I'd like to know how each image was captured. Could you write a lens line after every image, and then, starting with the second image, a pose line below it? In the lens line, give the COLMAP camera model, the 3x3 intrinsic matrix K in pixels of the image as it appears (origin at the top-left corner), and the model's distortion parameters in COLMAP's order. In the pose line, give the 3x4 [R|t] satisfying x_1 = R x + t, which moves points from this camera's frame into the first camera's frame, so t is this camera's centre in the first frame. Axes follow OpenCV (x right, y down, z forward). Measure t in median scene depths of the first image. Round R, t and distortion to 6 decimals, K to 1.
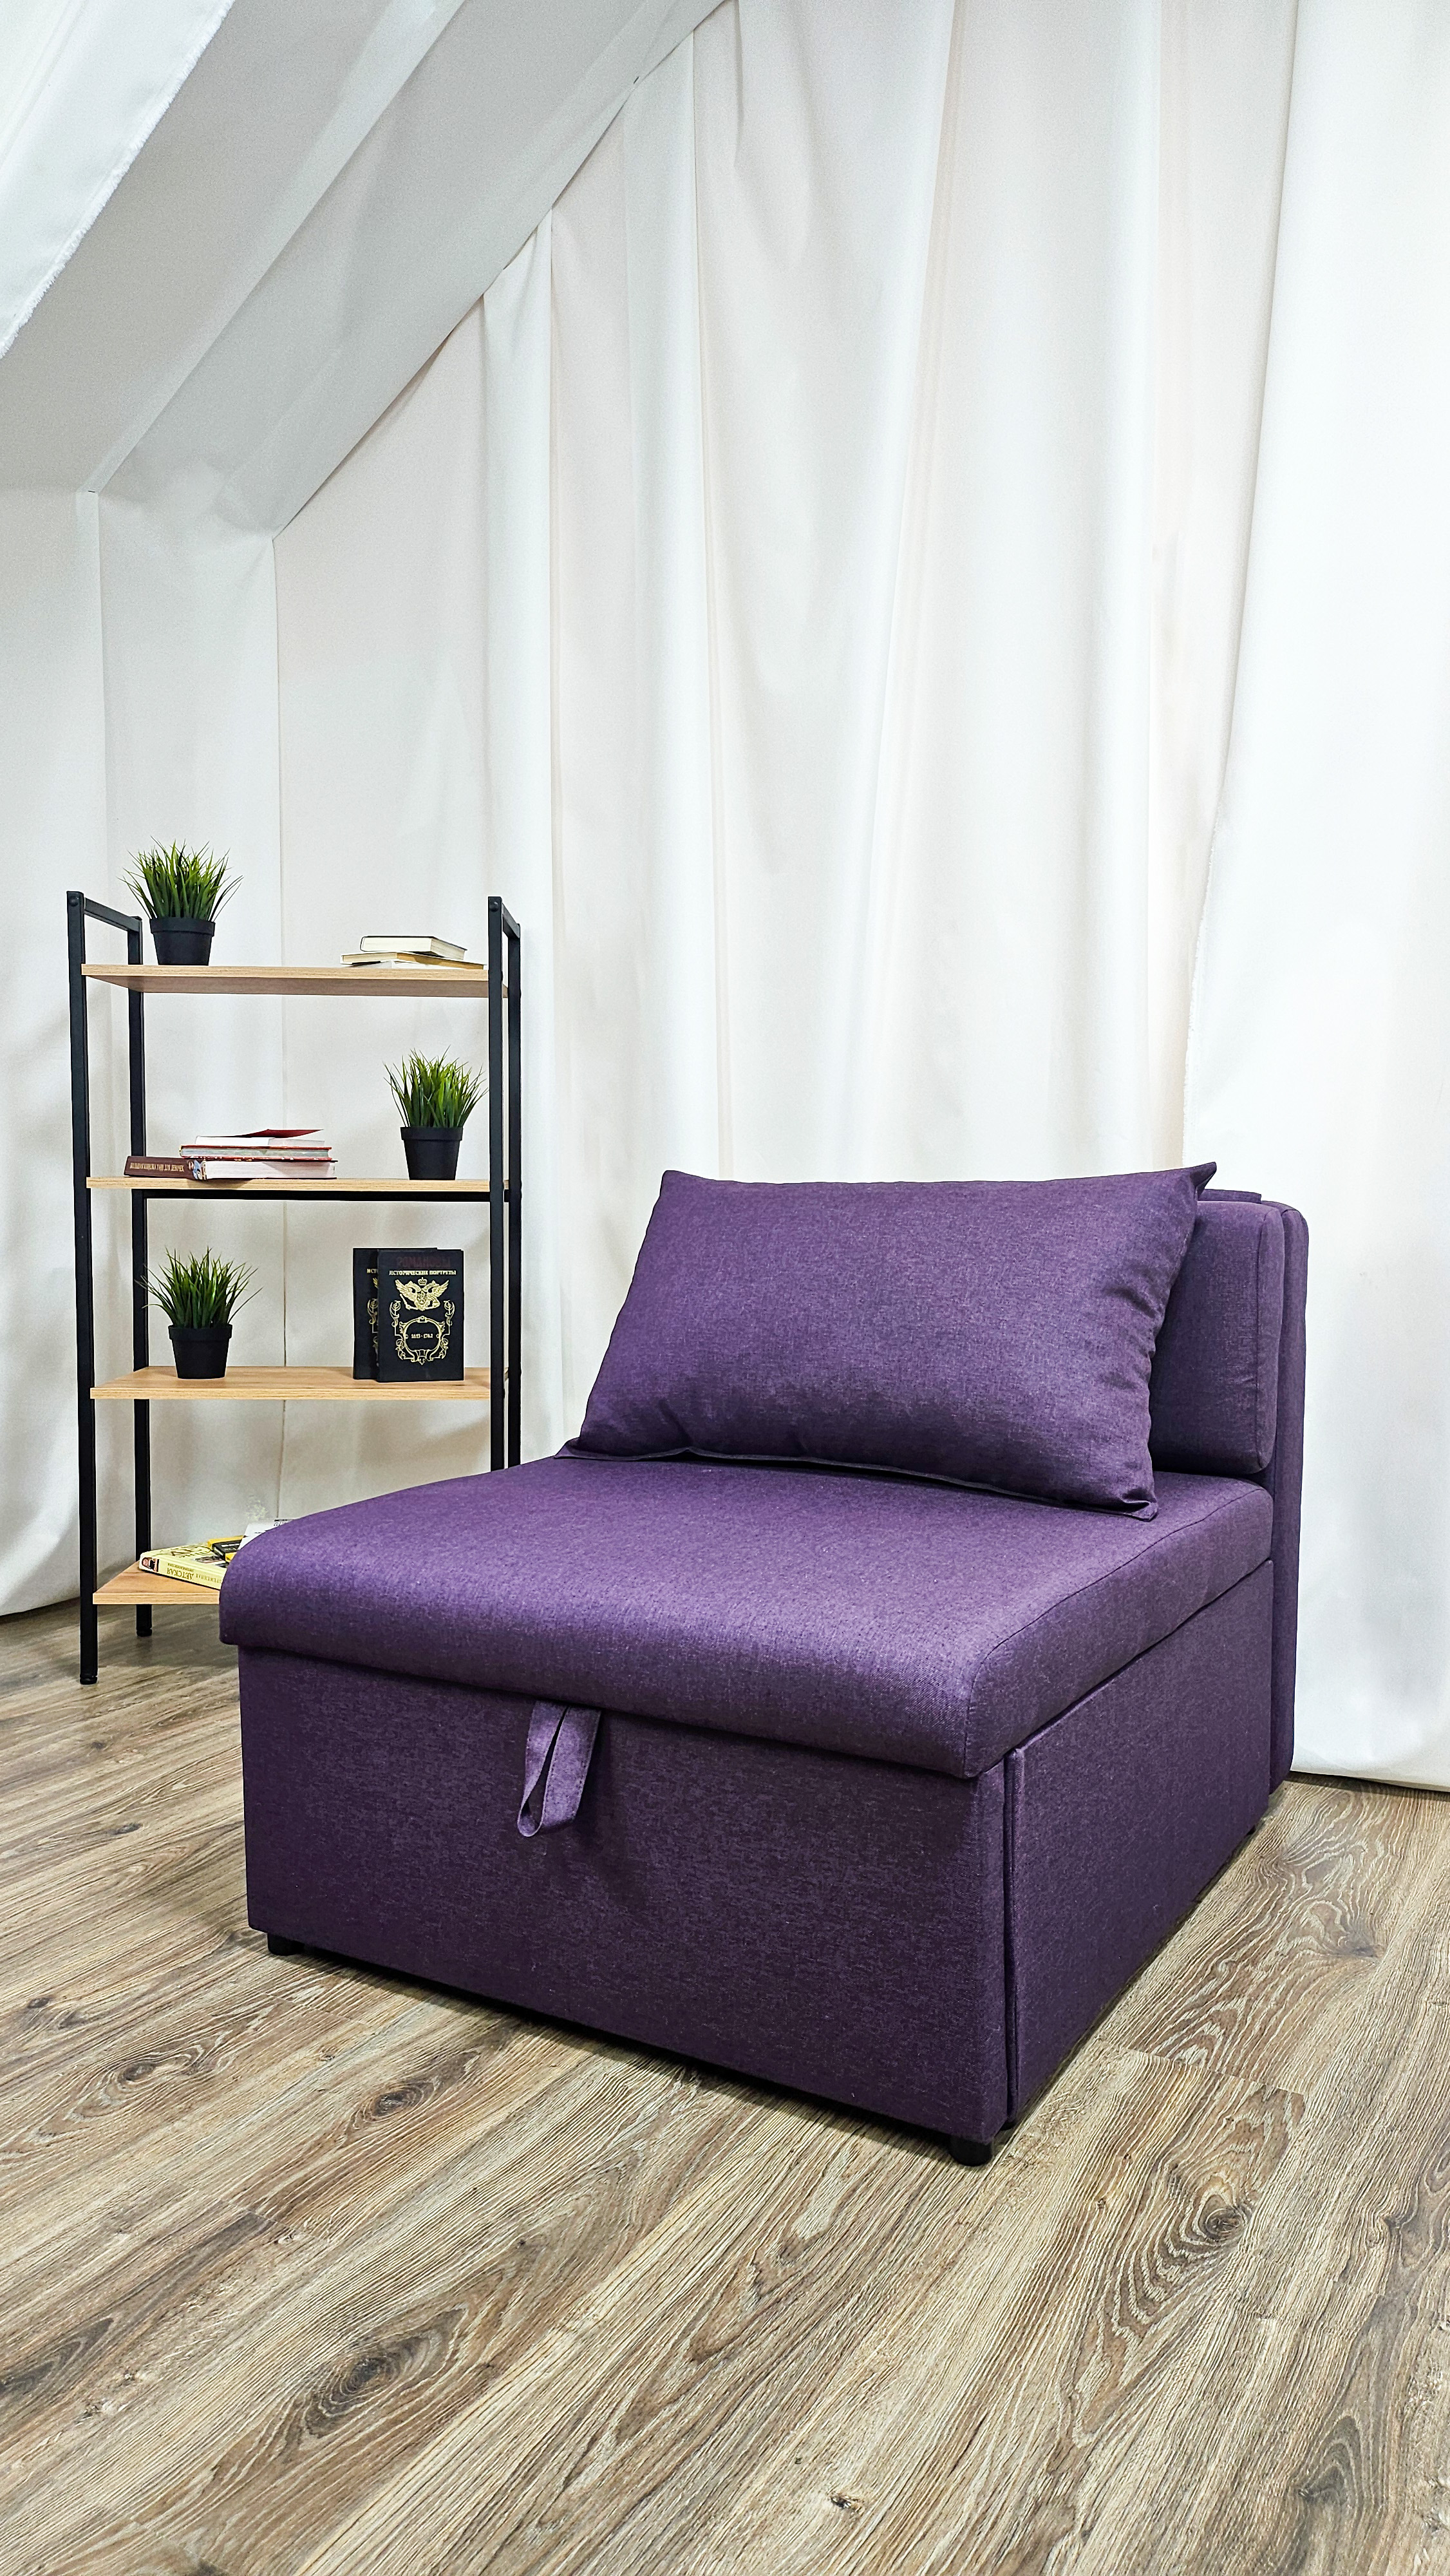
lens RADIAL K [[1840.9, 0, 731.2], [0, 1840.9, 1277.6], [0, 0, 1]] dist [0.069065, -0.093317]
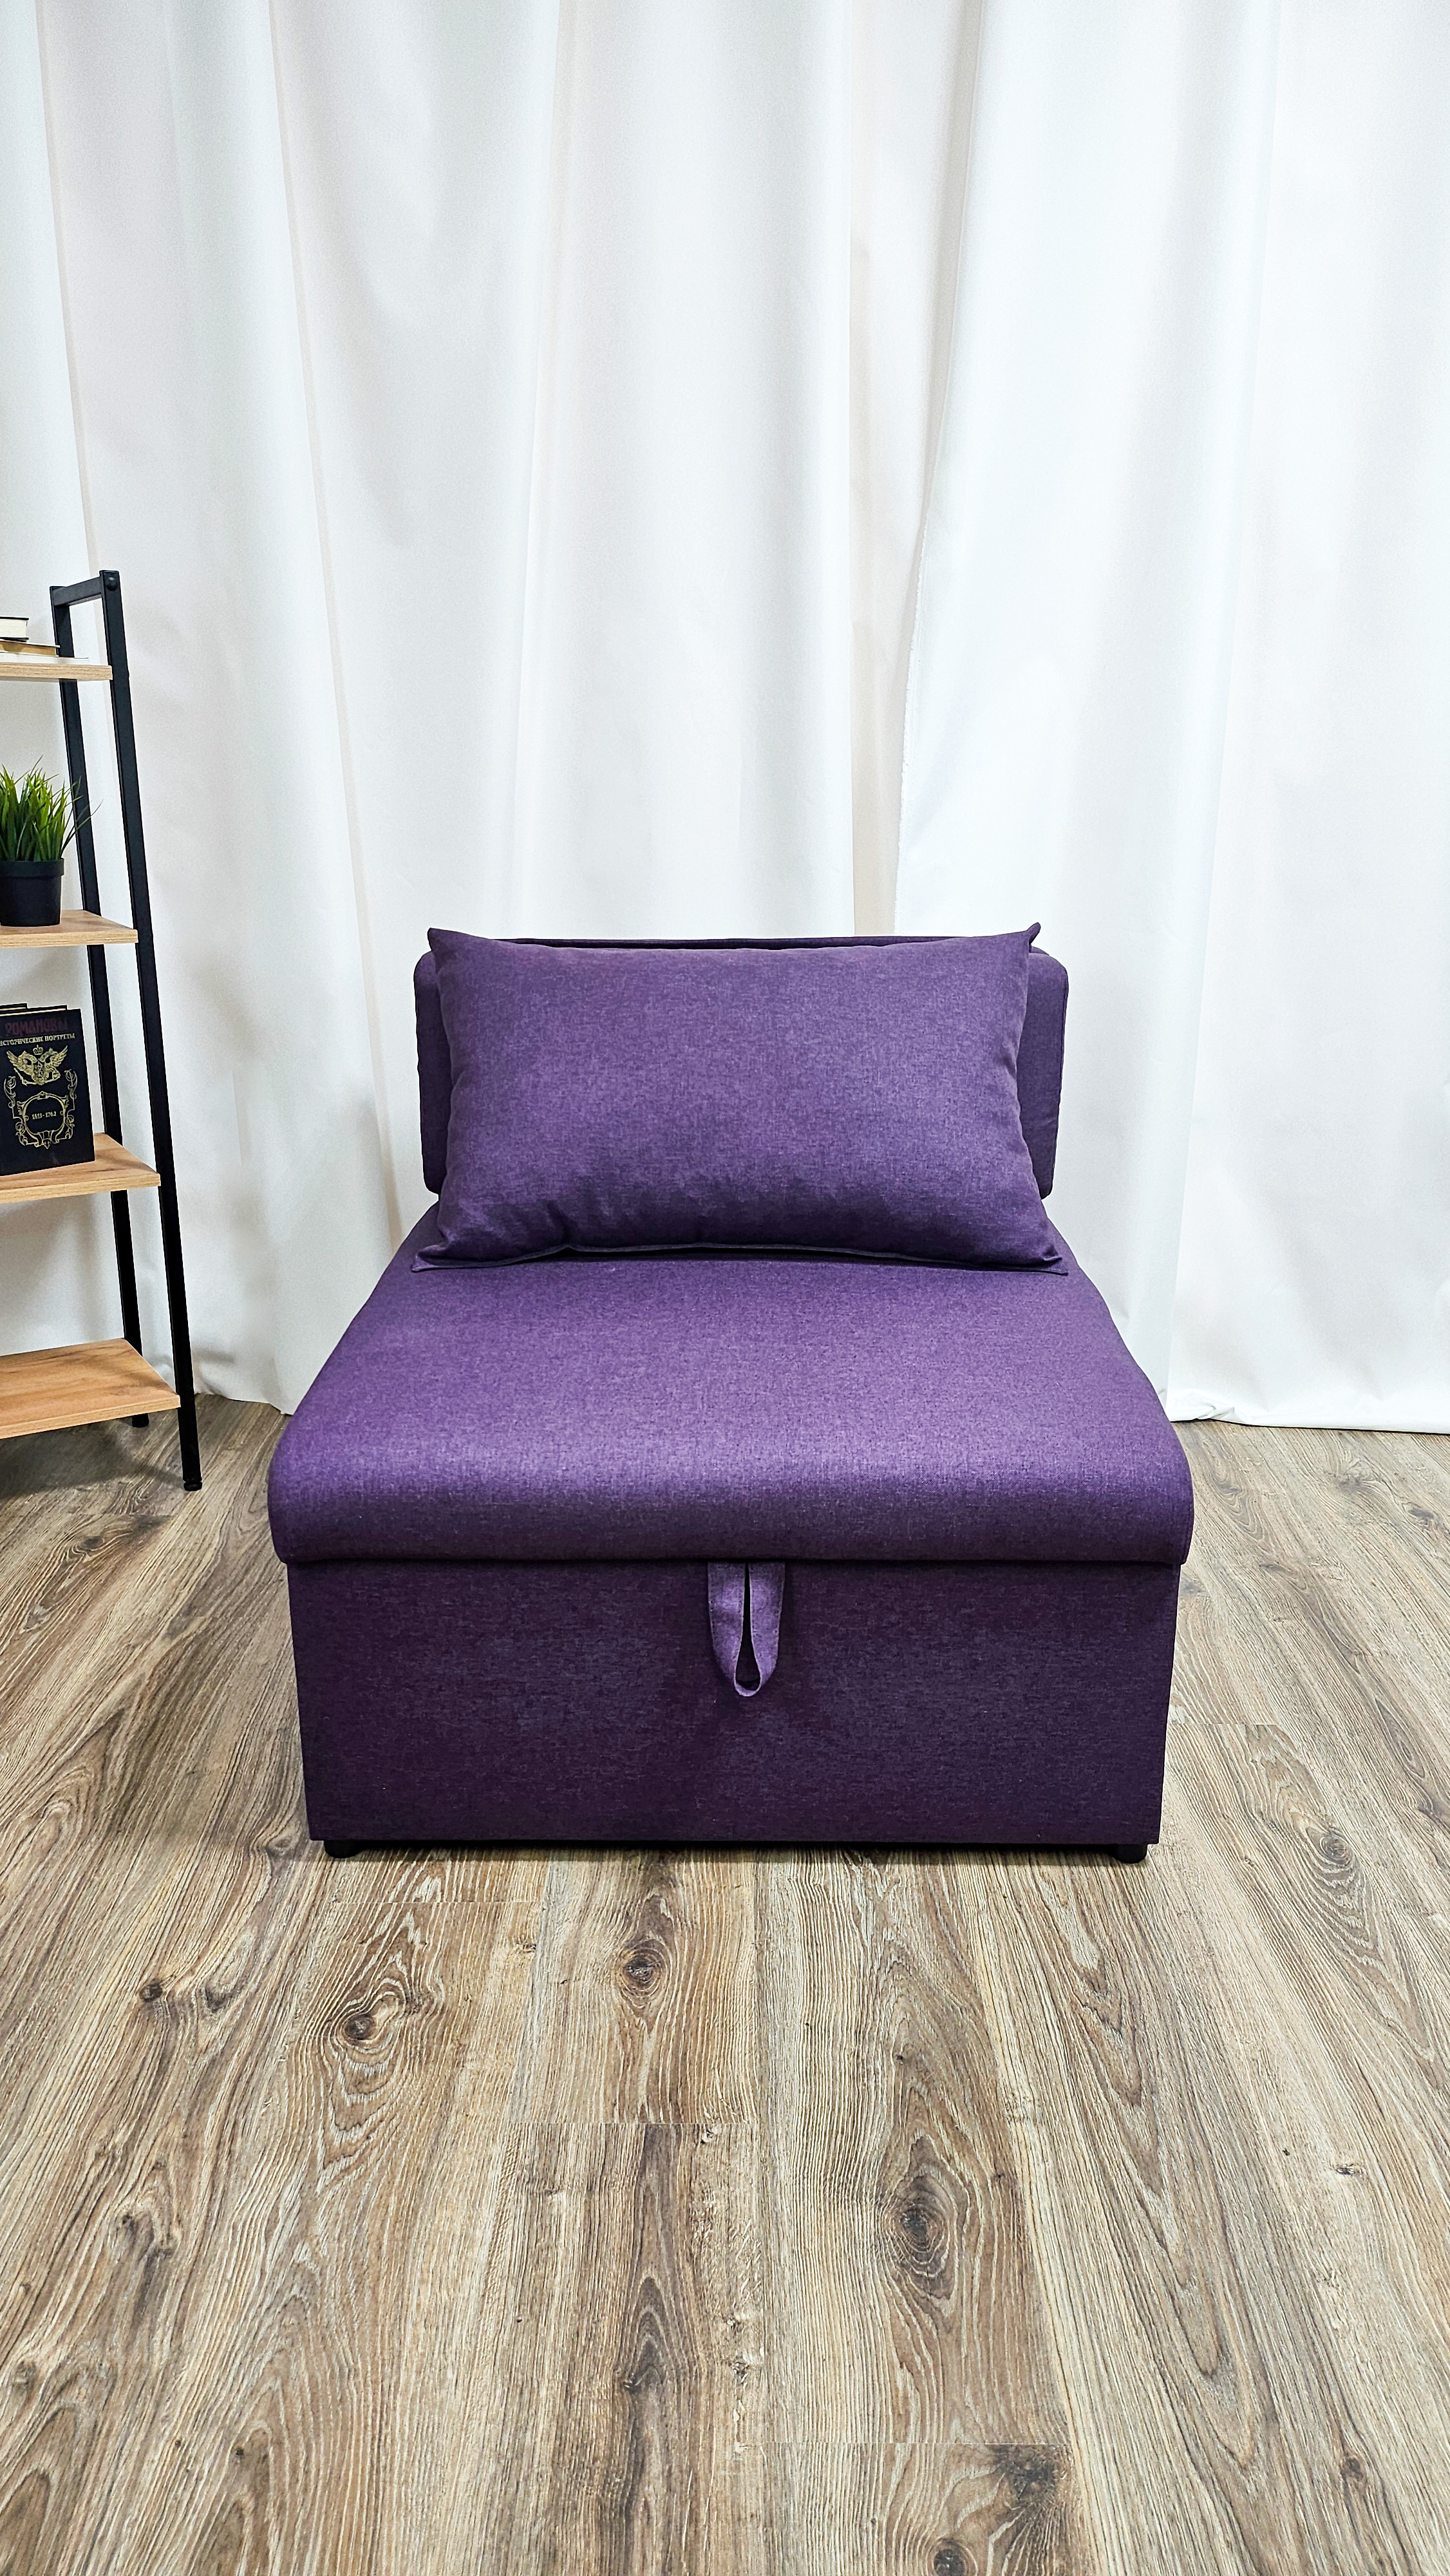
lens RADIAL K [[1840.9, 0, 752.4], [0, 1840.9, 1278.7], [0, 0, 1]] dist [0.069065, -0.093317]
pose [[0.858626, -0.143341, 0.492153, -0.586183], [0.026450, 0.971217, 0.236723, -0.162484], [-0.511919, -0.190239, 0.837704, 0.201106]]
